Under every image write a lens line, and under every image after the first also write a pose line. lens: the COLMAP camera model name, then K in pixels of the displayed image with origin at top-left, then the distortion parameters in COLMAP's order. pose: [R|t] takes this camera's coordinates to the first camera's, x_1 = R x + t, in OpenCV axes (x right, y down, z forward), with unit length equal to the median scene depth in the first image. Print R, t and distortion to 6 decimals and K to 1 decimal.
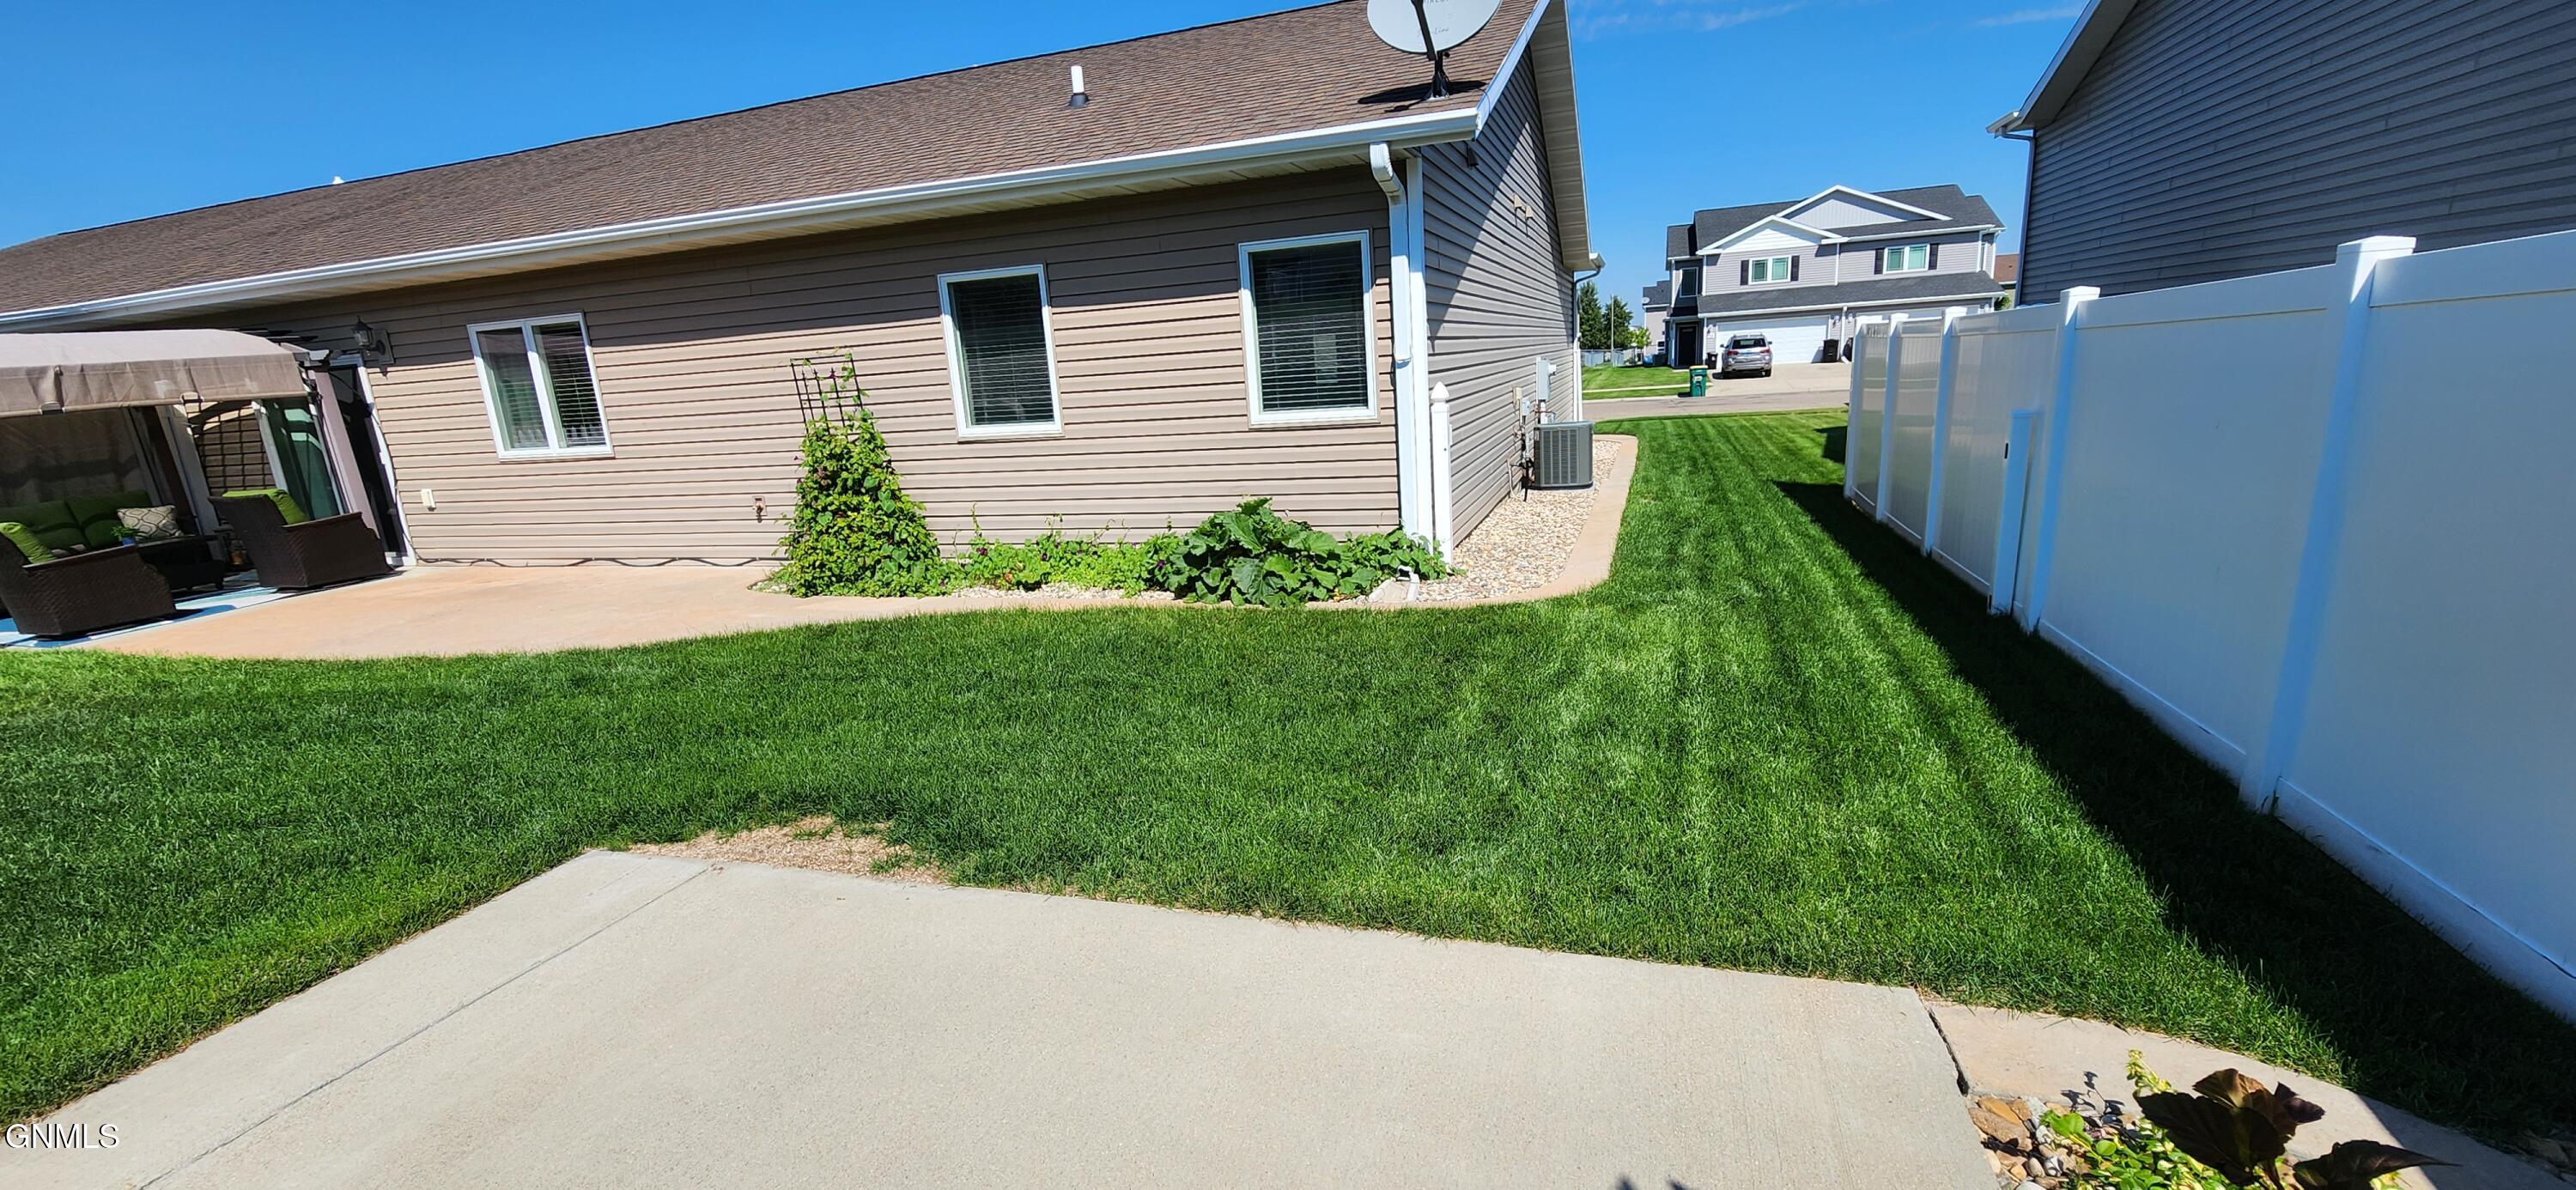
lens RADIAL K [[1047.7, 0, 1285.1], [0, 1047.7, 611.6], [0, 0, 1]] dist [0.002590, -0.000158]
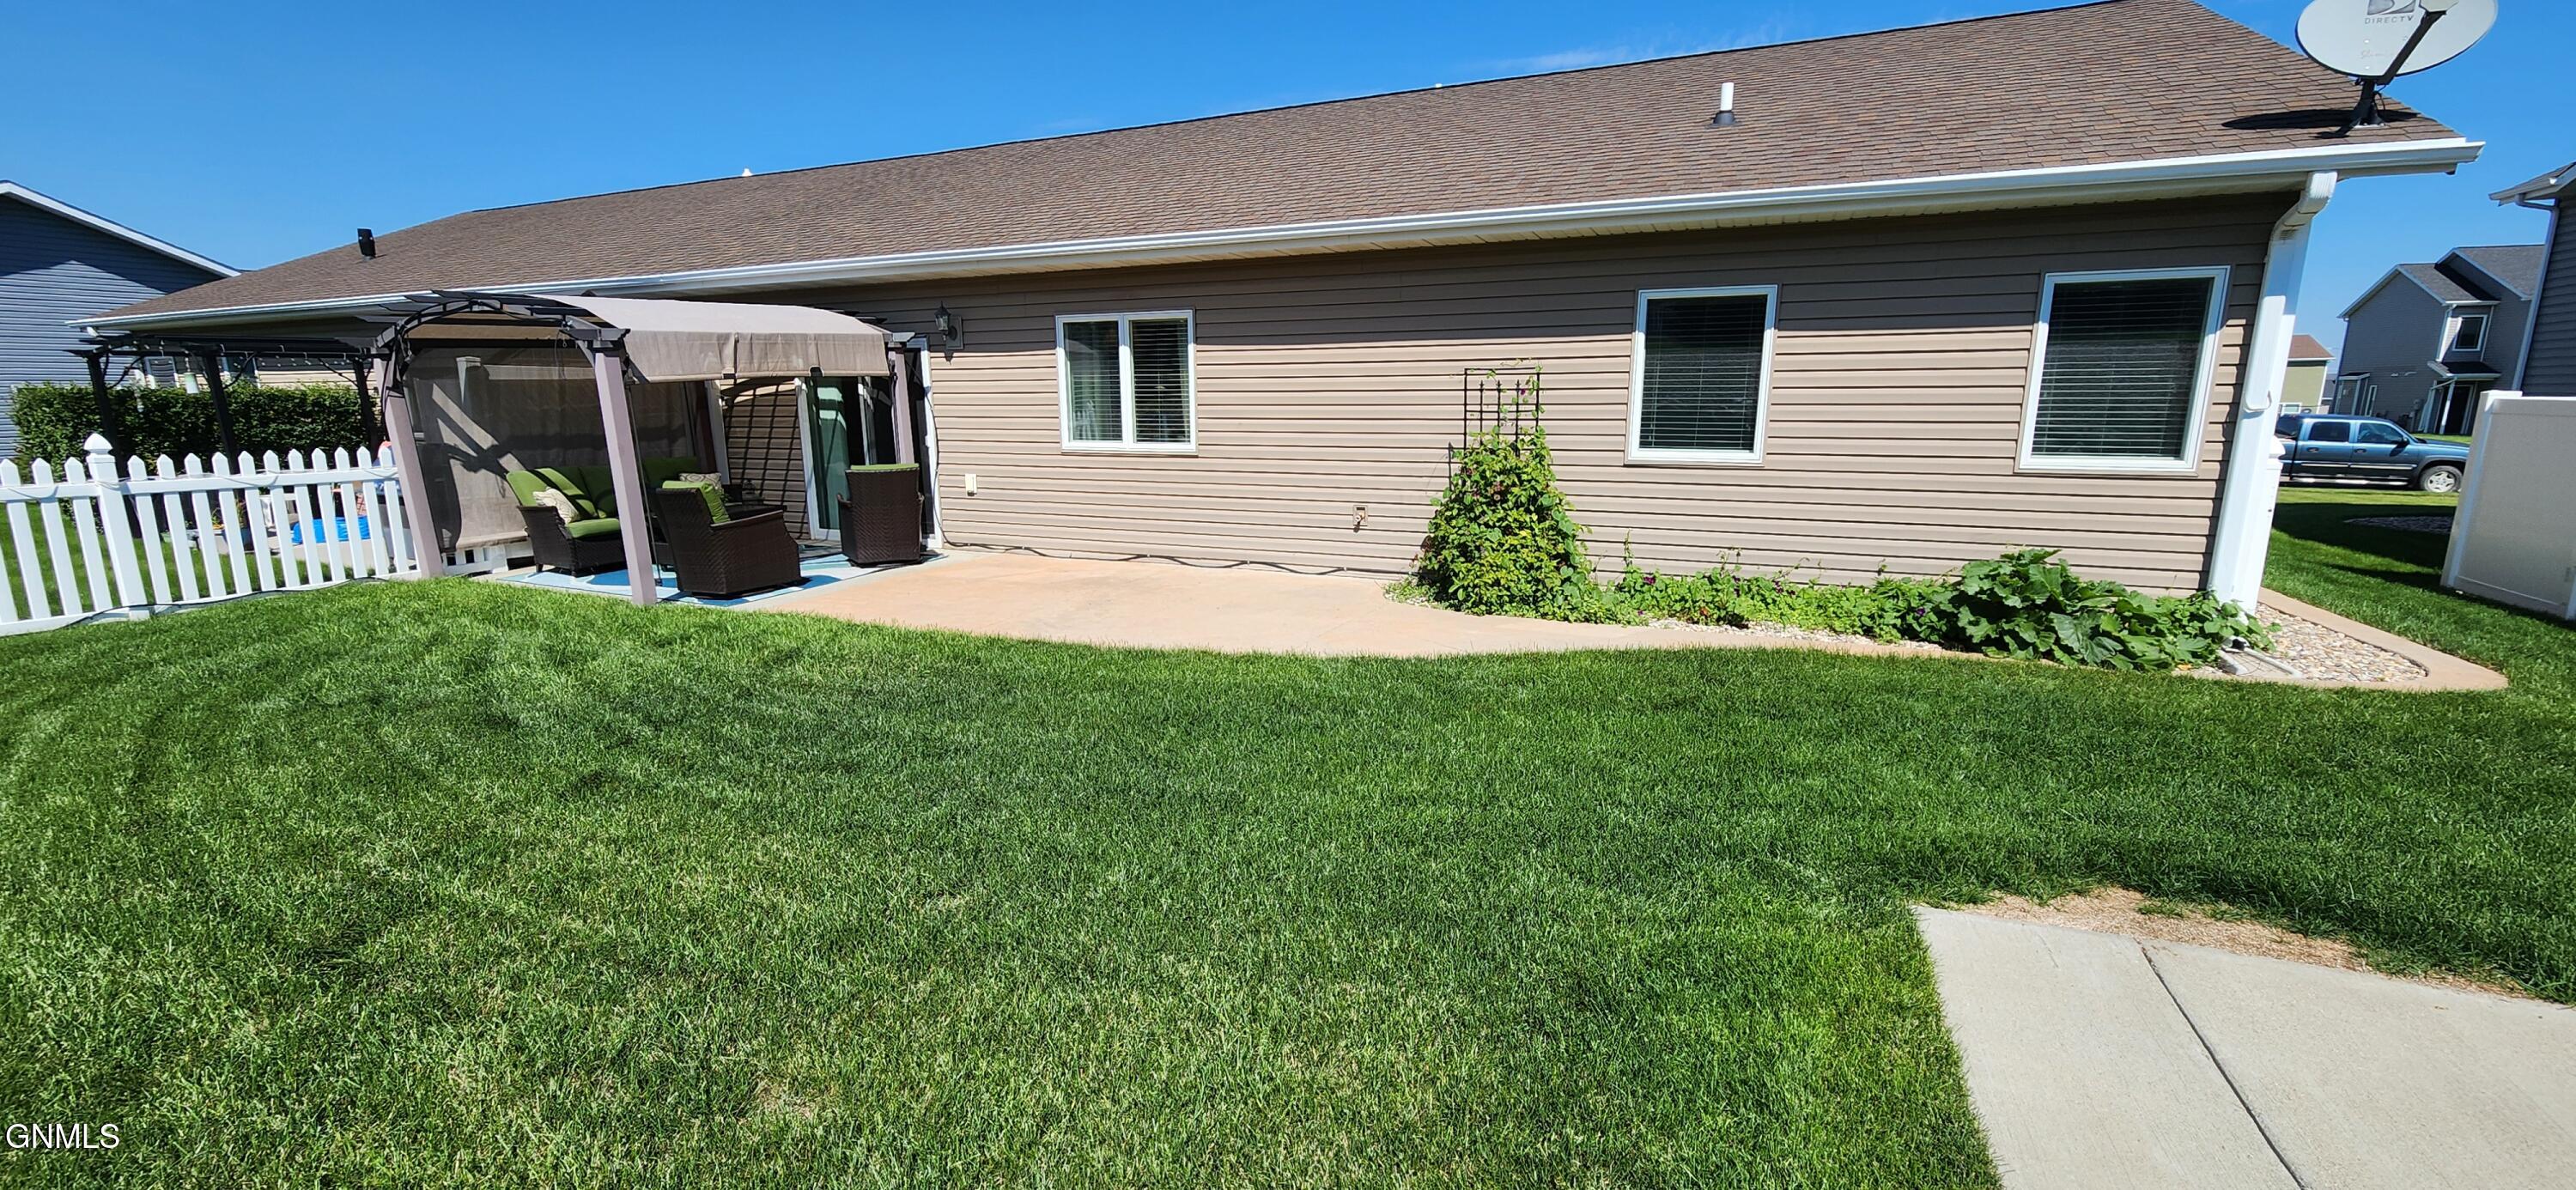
lens RADIAL K [[1048.4, 0, 1288.8], [0, 1048.4, 612.4], [0, 0, 1]] dist [0.005455, -0.004060]
pose [[0.993540, 0.078063, -0.082372, -0.546698], [-0.080346, 0.996459, -0.024776, 0.021200], [0.080147, 0.031235, 0.996294, 0.029034]]
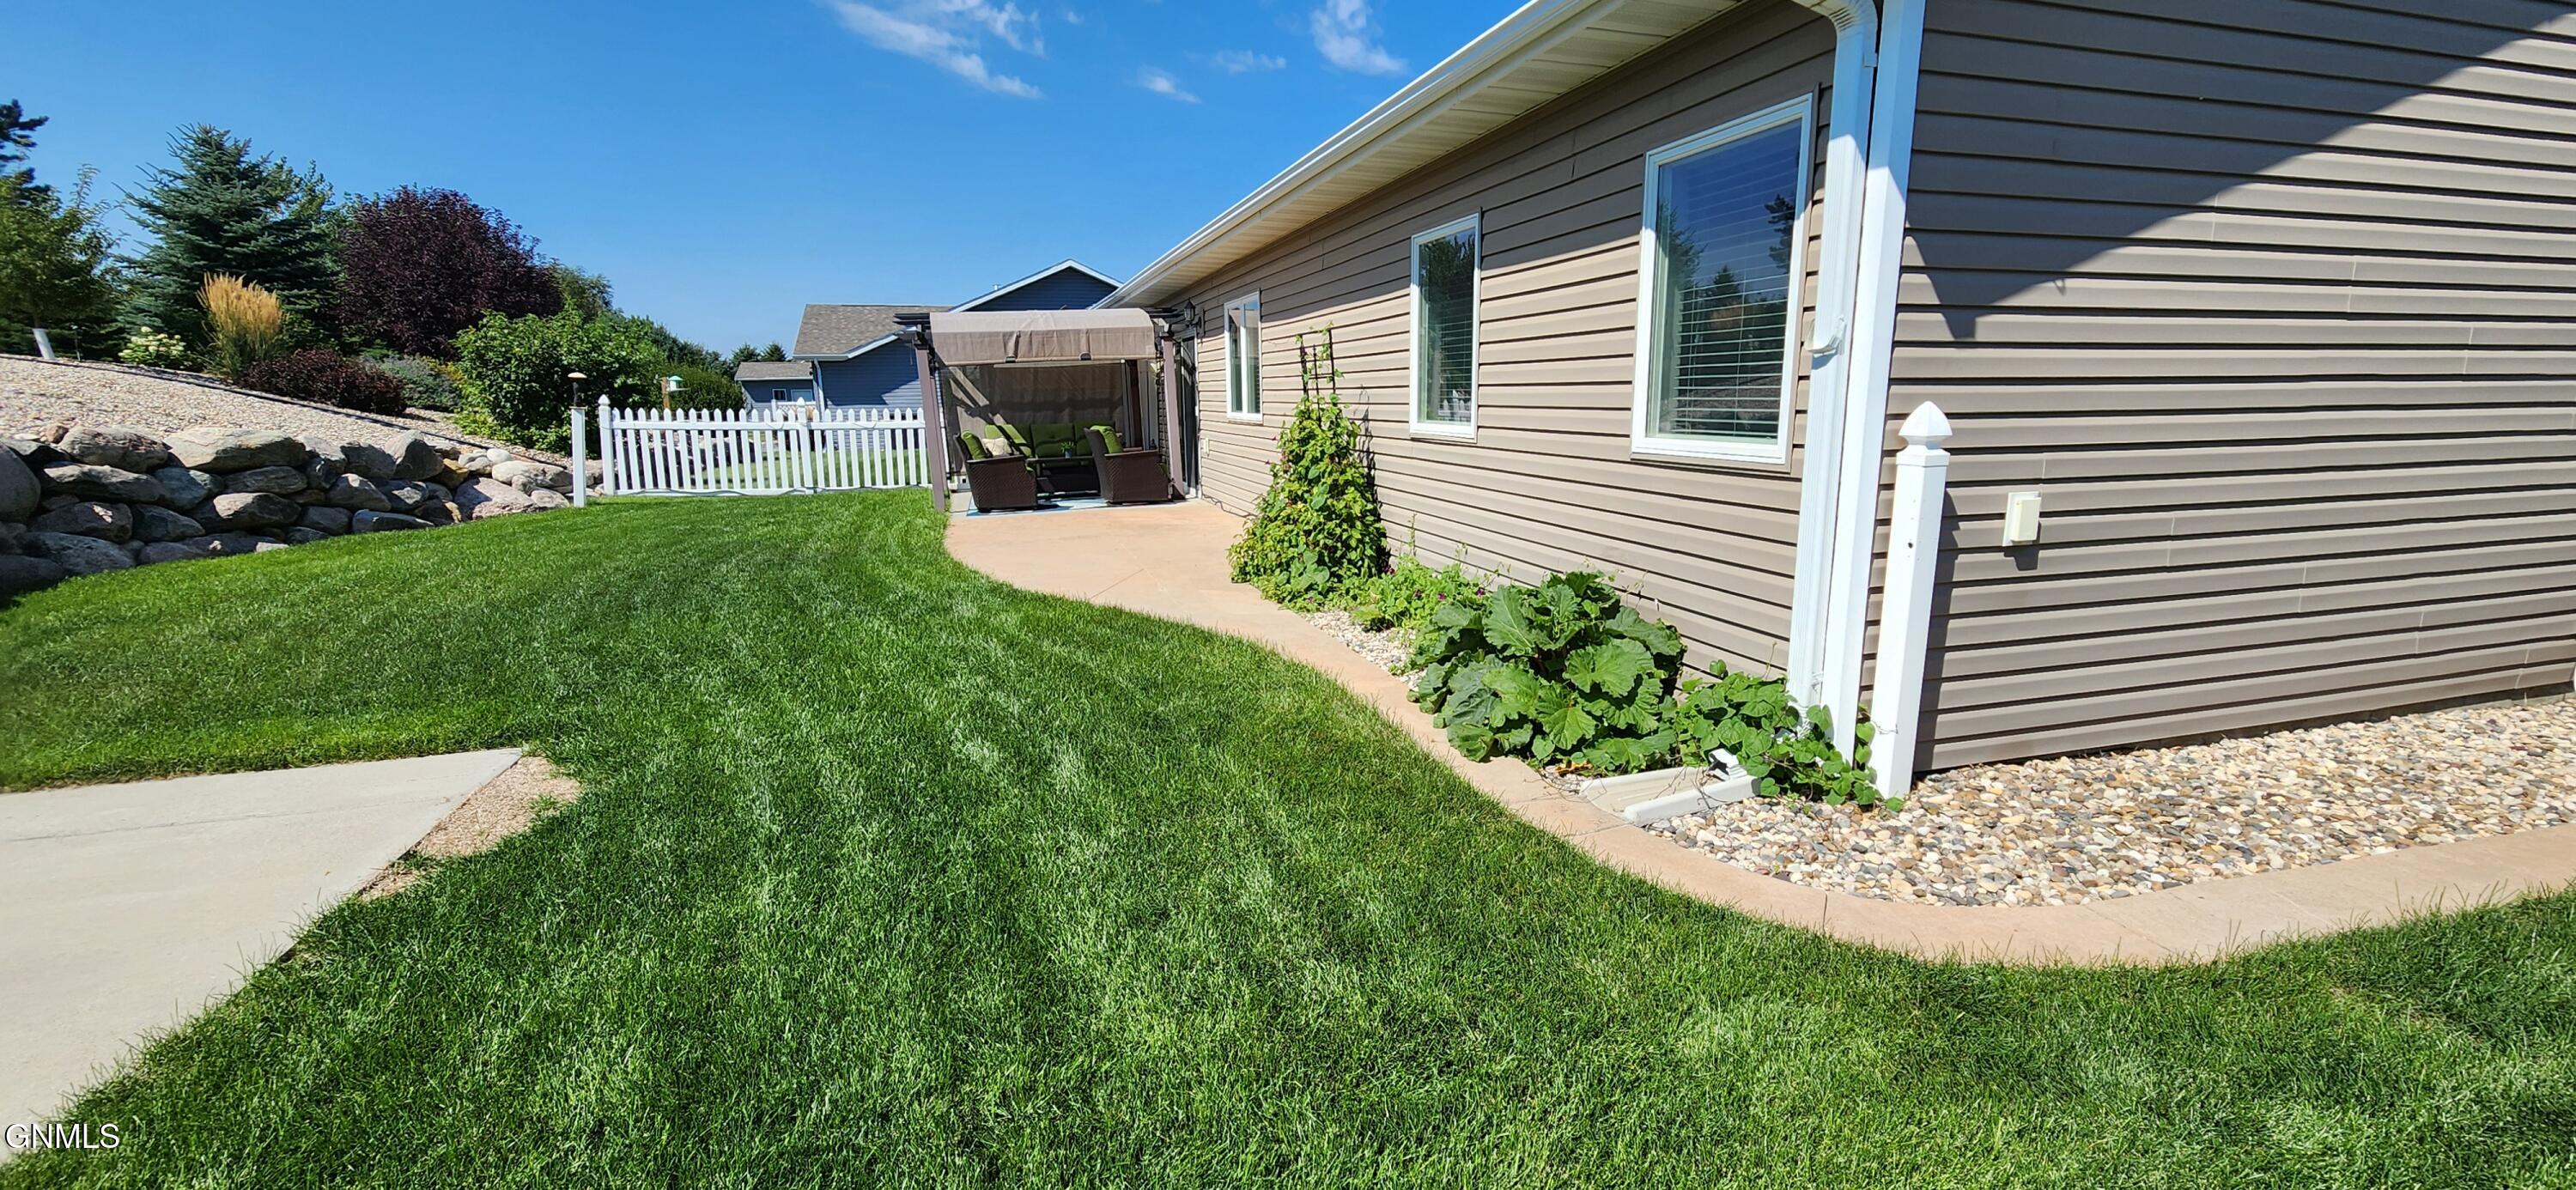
lens RADIAL K [[1070.7, 0, 1288.0], [0, 1070.7, 595.0], [0, 0, 1]] dist [0.006169, -0.000047]
pose [[0.578633, 0.209133, -0.788319, 0.337287], [-0.215390, 0.971434, 0.099614, -0.108719], [0.786632, 0.112157, 0.607149, 0.439835]]
